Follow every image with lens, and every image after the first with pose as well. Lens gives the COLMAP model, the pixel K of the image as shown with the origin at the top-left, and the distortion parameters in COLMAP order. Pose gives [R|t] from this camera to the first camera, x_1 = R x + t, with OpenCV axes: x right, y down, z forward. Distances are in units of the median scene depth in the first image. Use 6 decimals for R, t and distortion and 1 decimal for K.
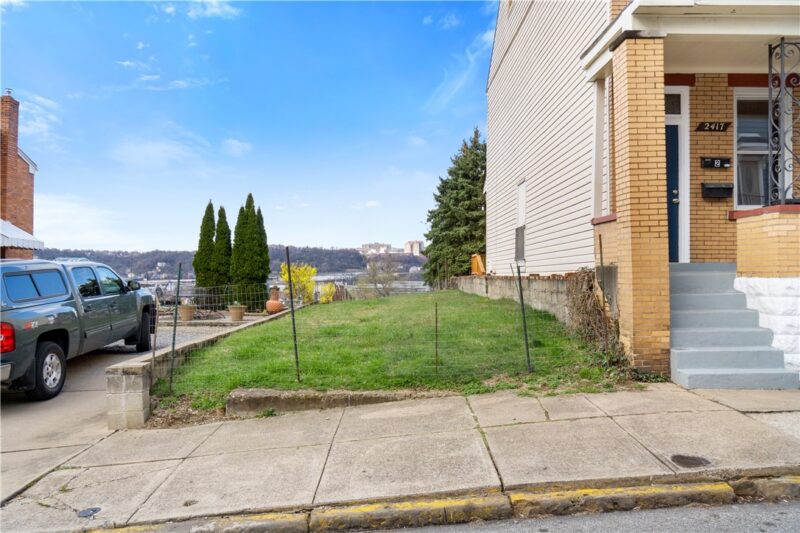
lens RADIAL K [[617.4, 0, 400.0], [0, 617.4, 266.5], [0, 0, 1]] dist [-0.002273, -0.000032]
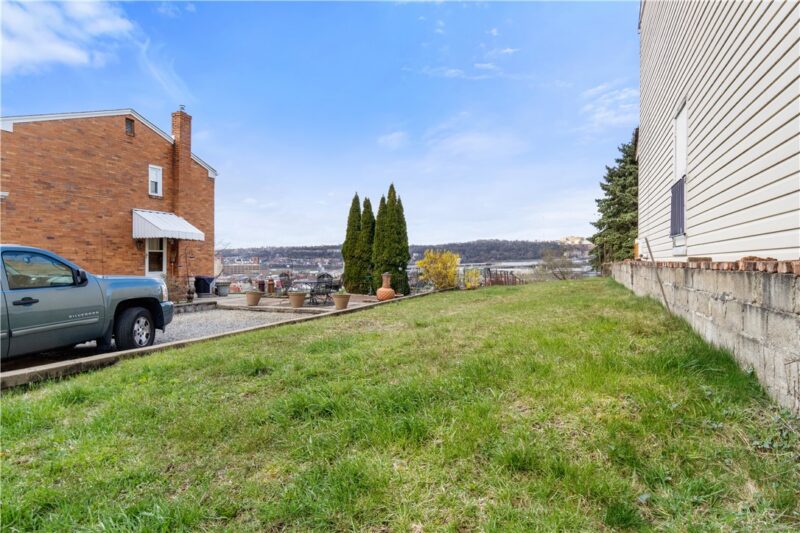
lens RADIAL K [[446.1, 0, 400.0], [0, 446.1, 266.5], [0, 0, 1]] dist [-0.003848, 0.000717]
pose [[0.918754, 0.000800, -0.394829, 0.180284], [0.009254, 0.999680, 0.023559, 0.011254], [0.394722, -0.025298, 0.918452, 0.752097]]
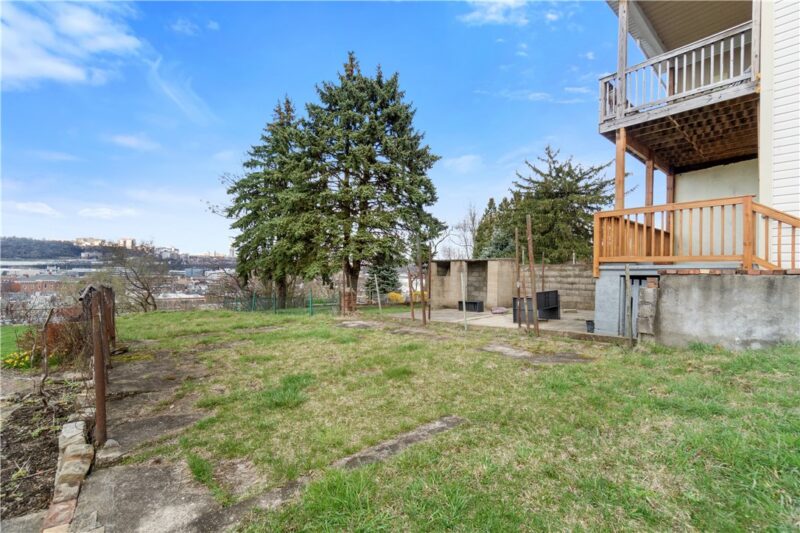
lens RADIAL K [[346.8, 0, 397.1], [0, 346.8, 267.9], [0, 0, 1]] dist [-0.001022, -0.000259]
pose [[0.773144, 0.012131, 0.634114, -0.349365], [-0.026430, 0.999565, 0.013103, 0.037578], [-0.633679, -0.026890, 0.773128, 2.939824]]
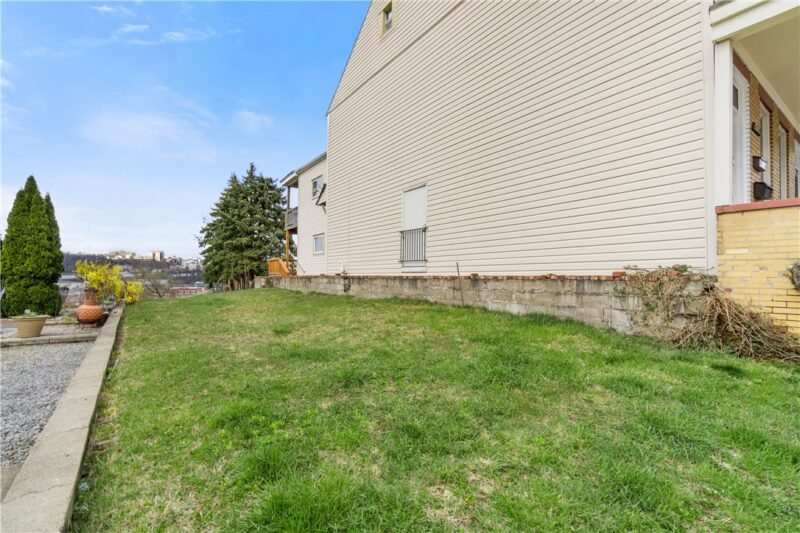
lens RADIAL K [[366.9, 0, 397.4], [0, 366.9, 274.8], [0, 0, 1]] dist [-0.001382, -0.000139]
pose [[0.821767, 0.004671, 0.569805, -0.296827], [-0.011857, 0.999890, 0.008903, 0.012873], [-0.569701, -0.014072, 0.821732, 0.774329]]
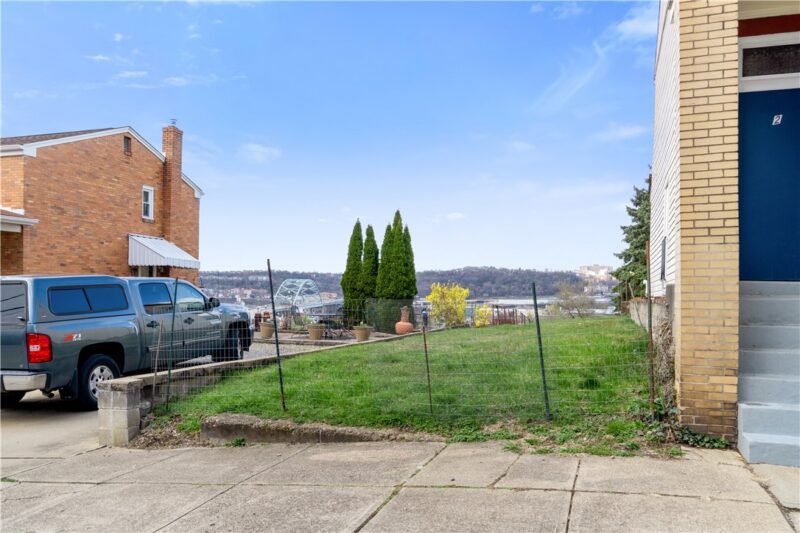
lens RADIAL K [[640.5, 0, 396.4], [0, 640.5, 304.2], [0, 0, 1]] dist [0.007697, 0.000814]
pose [[0.942855, 0.017957, -0.332719, 0.225924], [-0.010156, 0.999632, 0.025169, 0.005337], [0.333048, -0.020351, 0.942690, 0.134974]]
